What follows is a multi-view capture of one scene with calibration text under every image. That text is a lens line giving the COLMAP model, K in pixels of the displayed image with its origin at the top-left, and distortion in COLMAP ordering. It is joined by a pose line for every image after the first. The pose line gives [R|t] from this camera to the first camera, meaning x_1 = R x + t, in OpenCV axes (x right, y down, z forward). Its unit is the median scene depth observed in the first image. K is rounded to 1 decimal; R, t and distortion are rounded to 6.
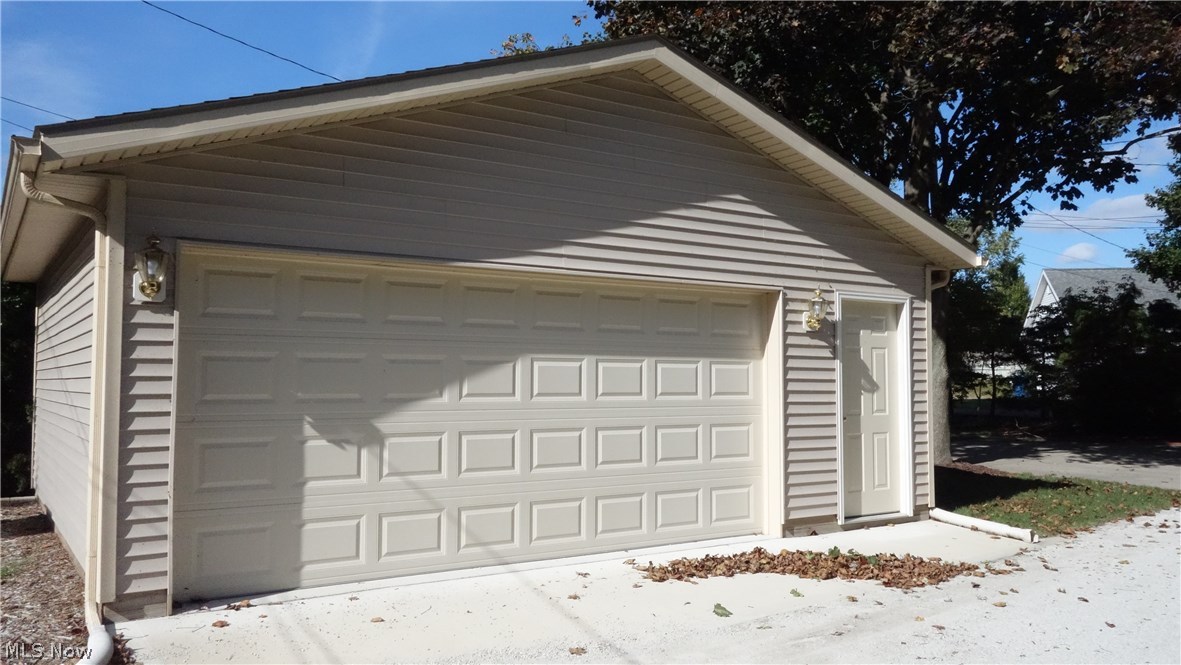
lens RADIAL K [[935.8, 0, 590.1], [0, 935.8, 333.9], [0, 0, 1]] dist [0.000727, 0.004843]
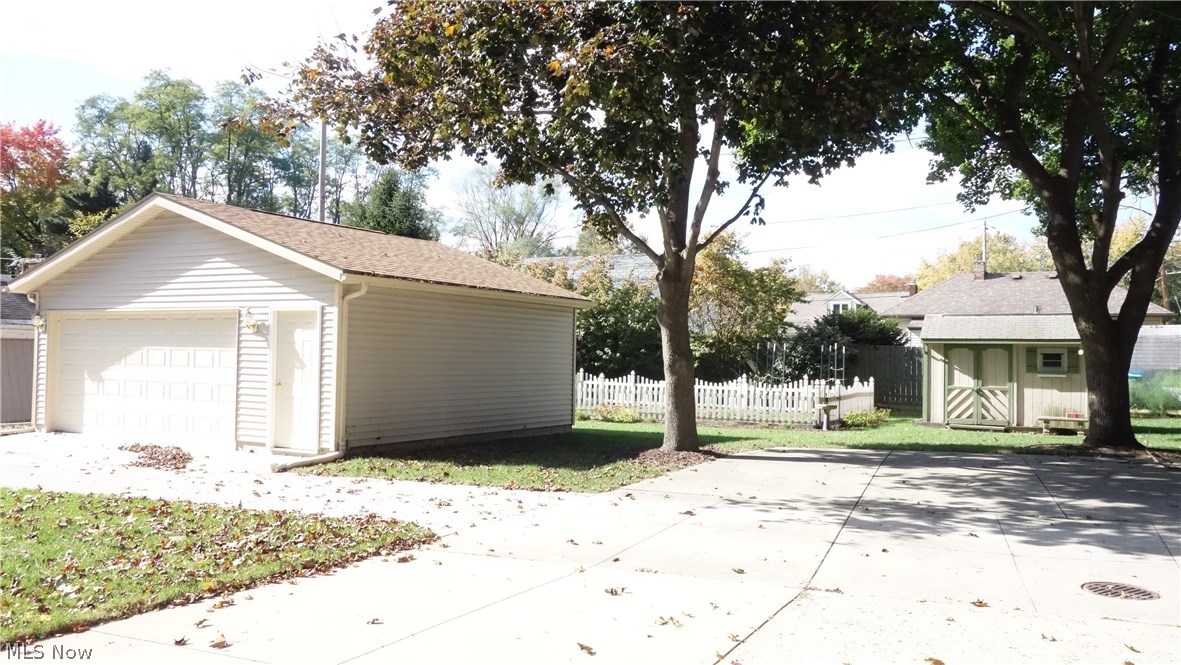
lens RADIAL K [[935.8, 0, 590.1], [0, 935.8, 333.9], [0, 0, 1]] dist [0.000727, 0.004843]
pose [[0.448457, -0.012588, -0.893716, 1.970910], [0.029605, 0.999561, 0.000776, 0.017629], [0.893314, -0.026806, 0.448633, 0.770649]]
